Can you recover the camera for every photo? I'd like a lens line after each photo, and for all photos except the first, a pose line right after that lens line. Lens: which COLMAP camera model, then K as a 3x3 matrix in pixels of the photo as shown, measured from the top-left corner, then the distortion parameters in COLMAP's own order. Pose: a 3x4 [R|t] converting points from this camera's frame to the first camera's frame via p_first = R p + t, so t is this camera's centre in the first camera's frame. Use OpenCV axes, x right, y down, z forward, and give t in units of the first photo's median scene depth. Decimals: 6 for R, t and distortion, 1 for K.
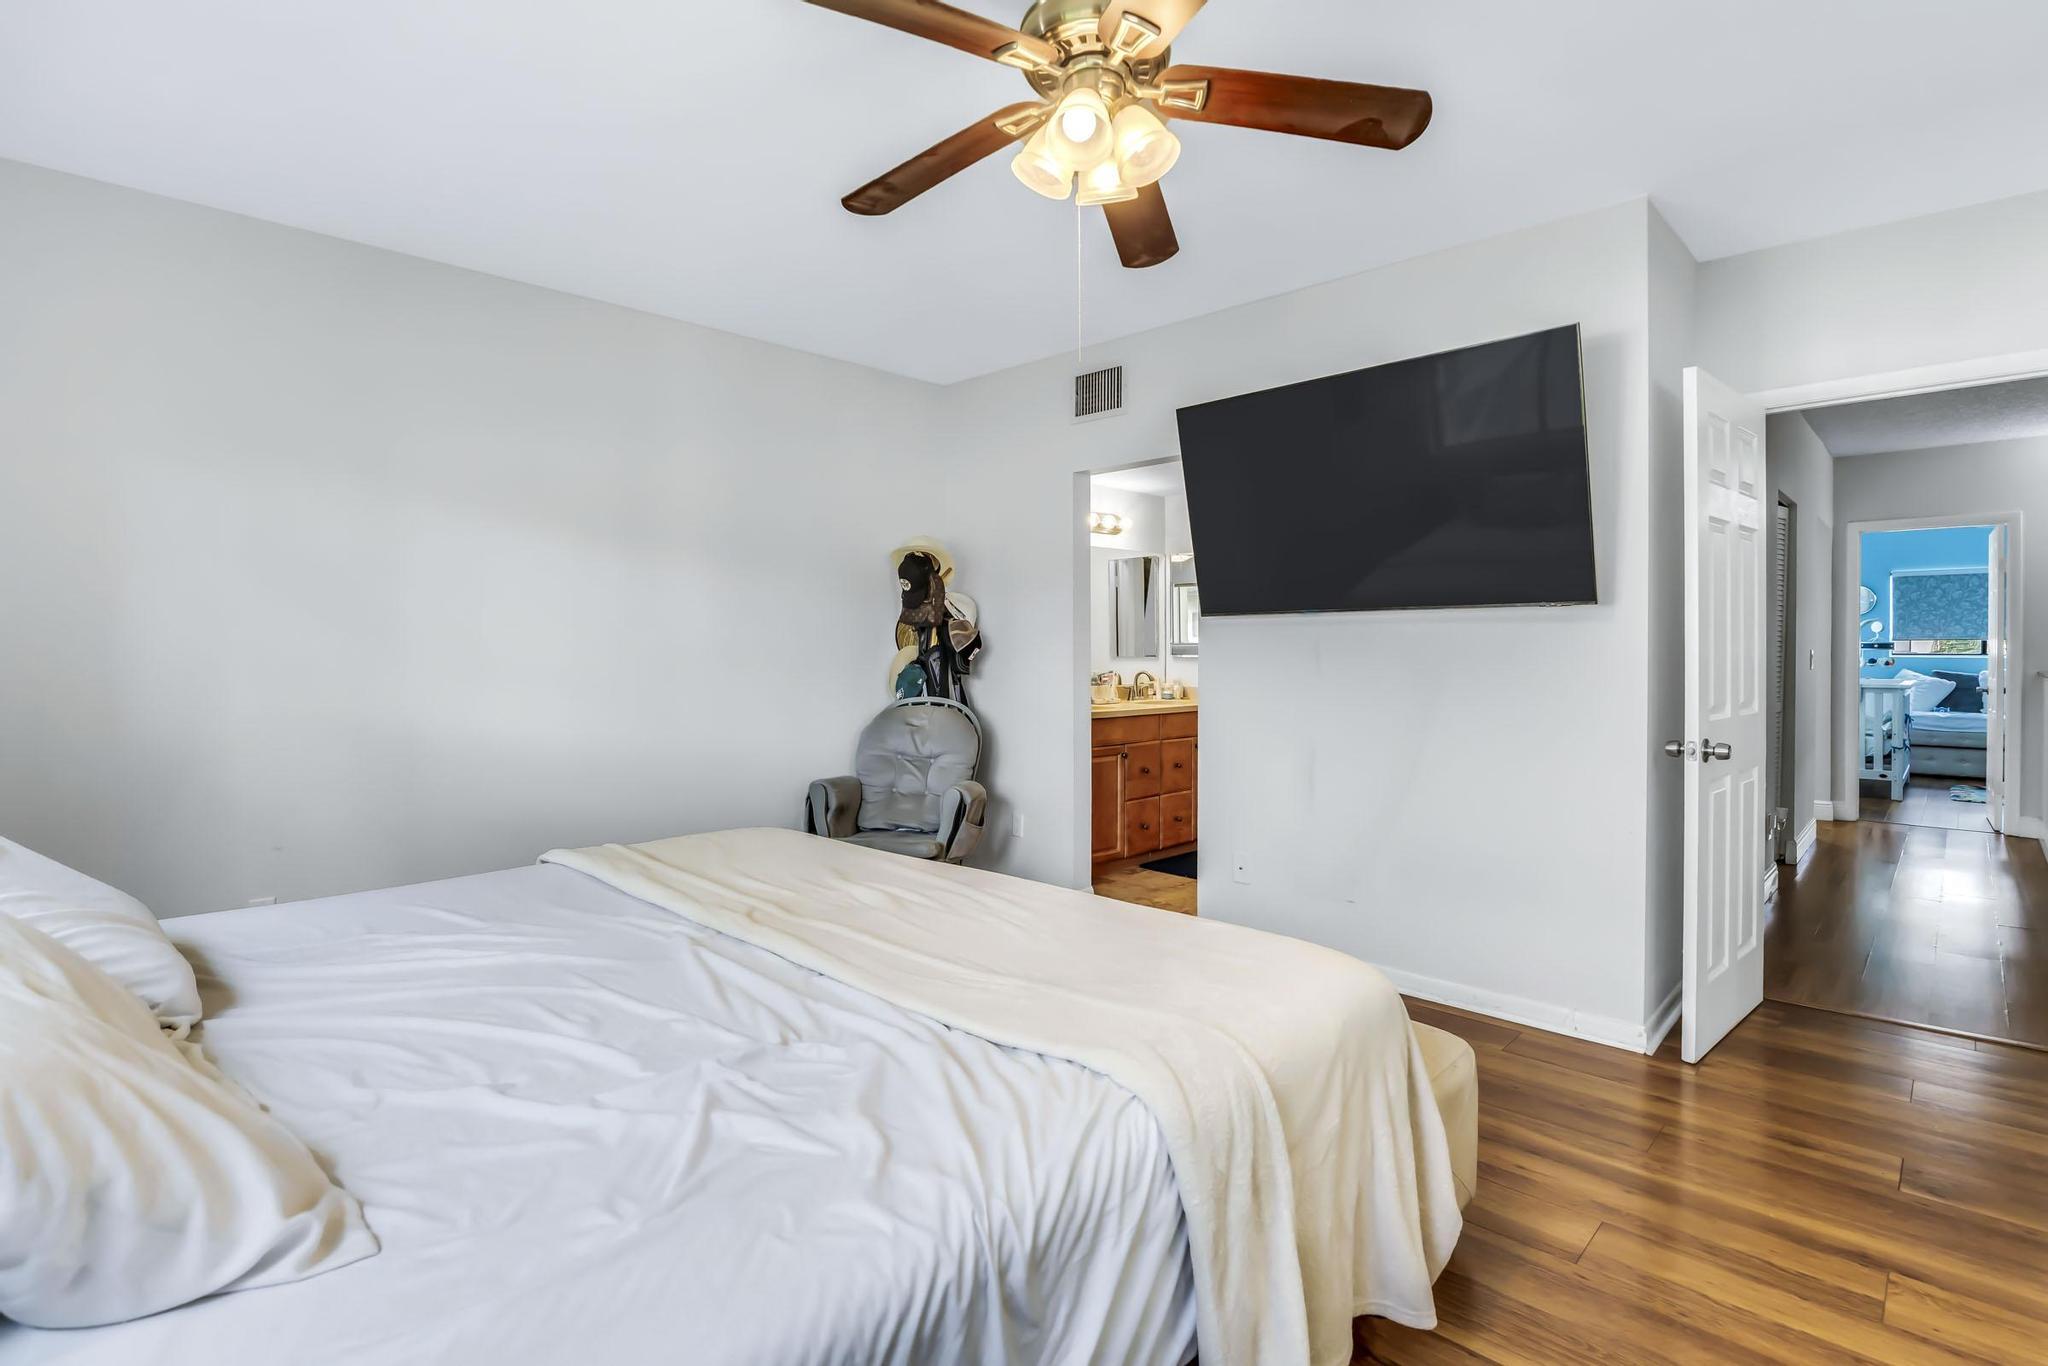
lens RADIAL K [[976.9, 0, 1008.7], [0, 976.9, 631.5], [0, 0, 1]] dist [-0.028531, 0.000058]
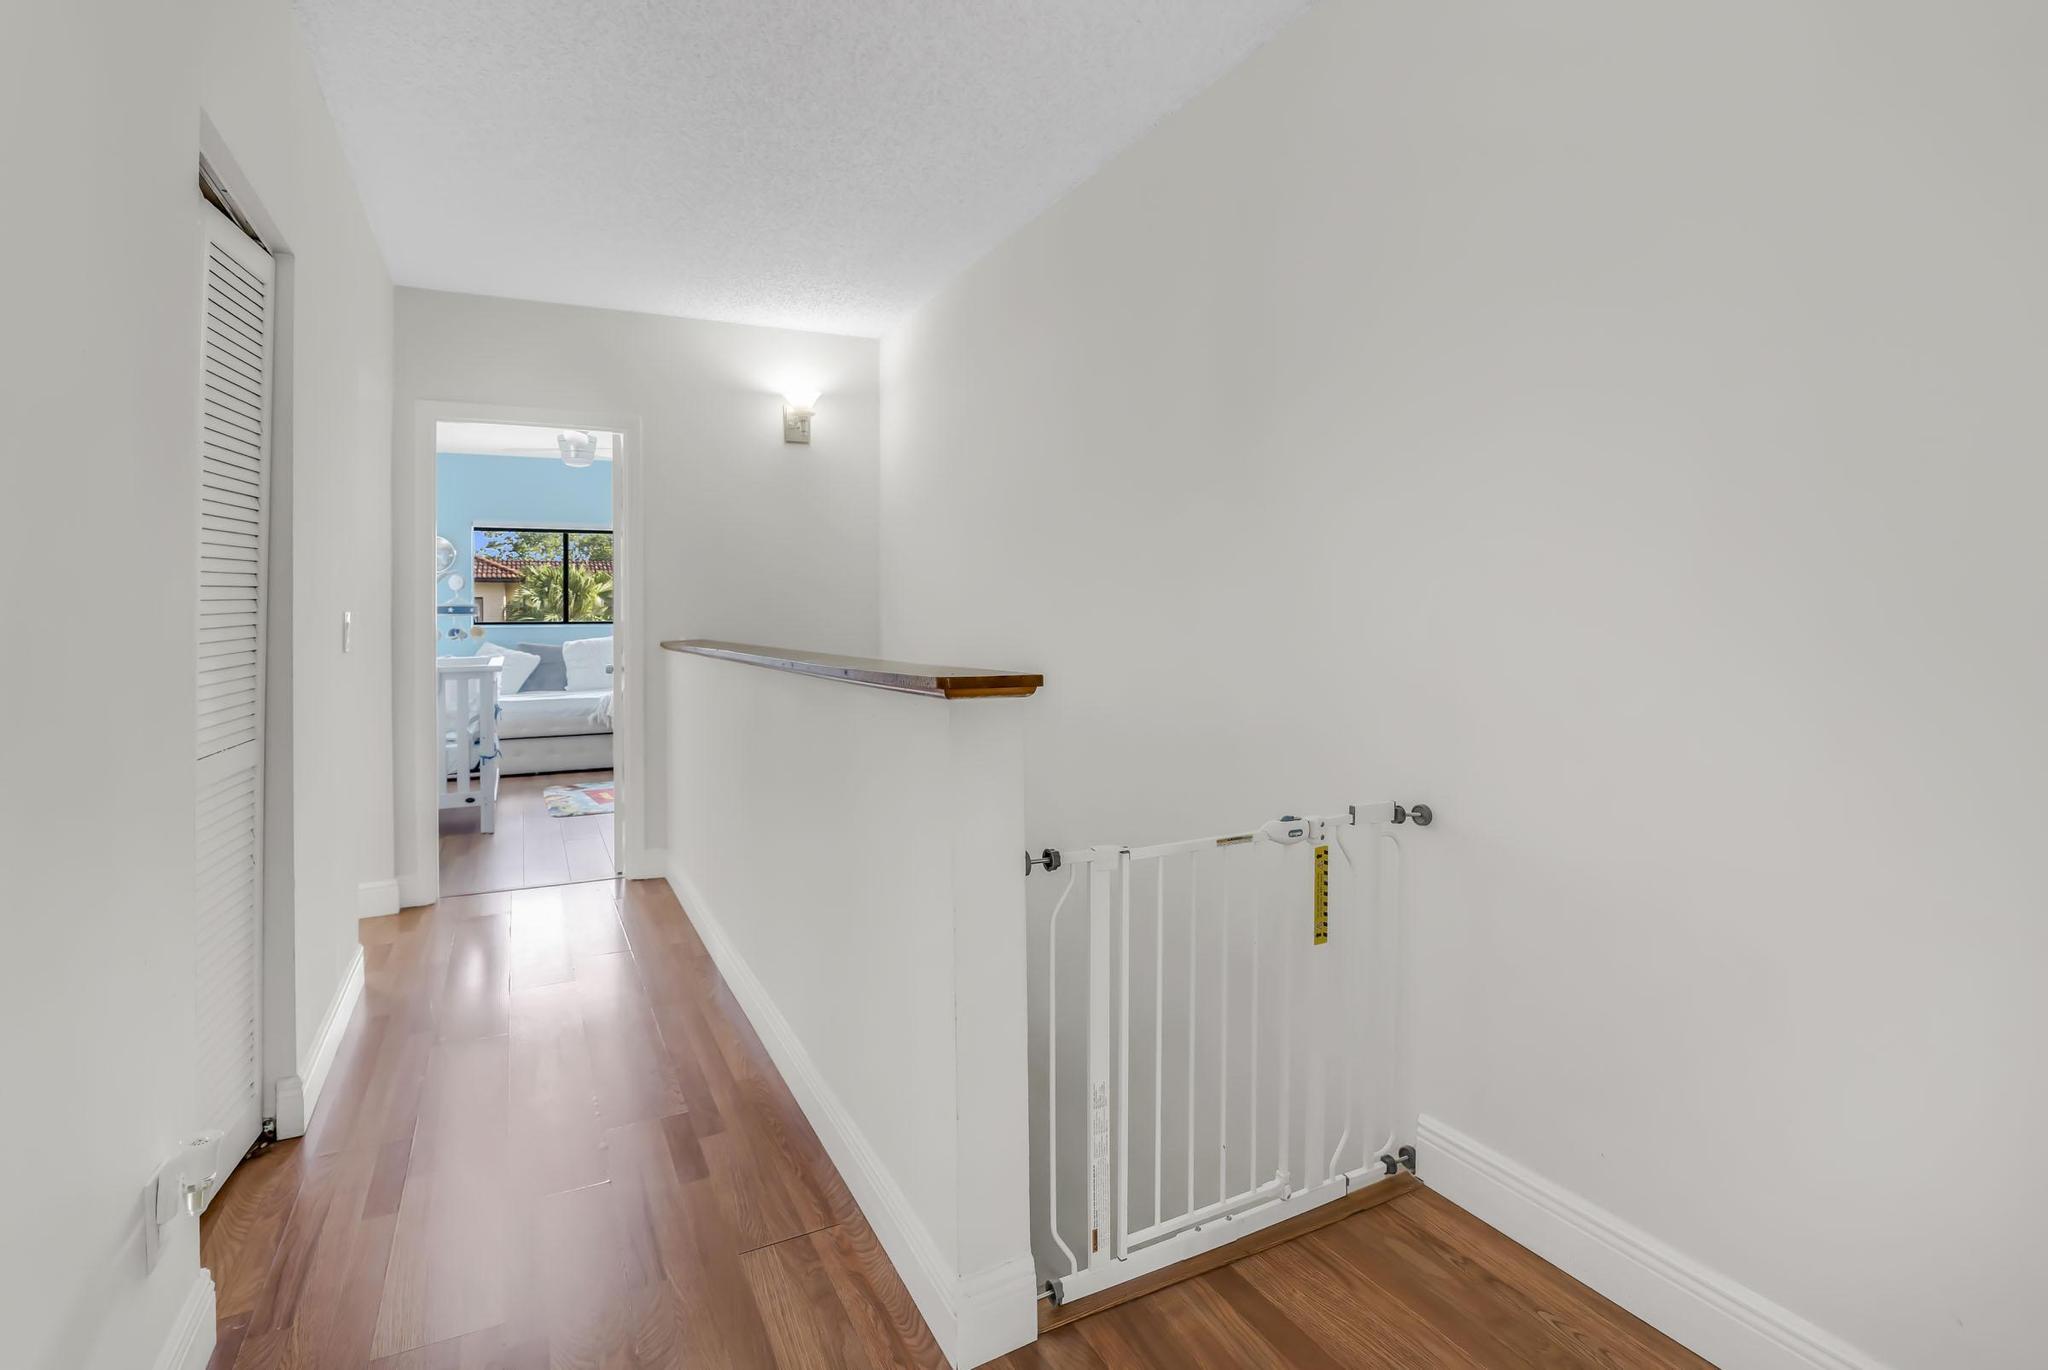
lens RADIAL K [[976.9, 0, 1008.7], [0, 976.9, 633.5], [0, 0, 1]] dist [-0.028531, 0.000058]
pose [[0.305479, -0.020382, 0.951981, 0.379480], [-0.000223, 0.999769, 0.021477, 0.018269], [-0.952199, -0.006773, 0.305404, 0.422909]]
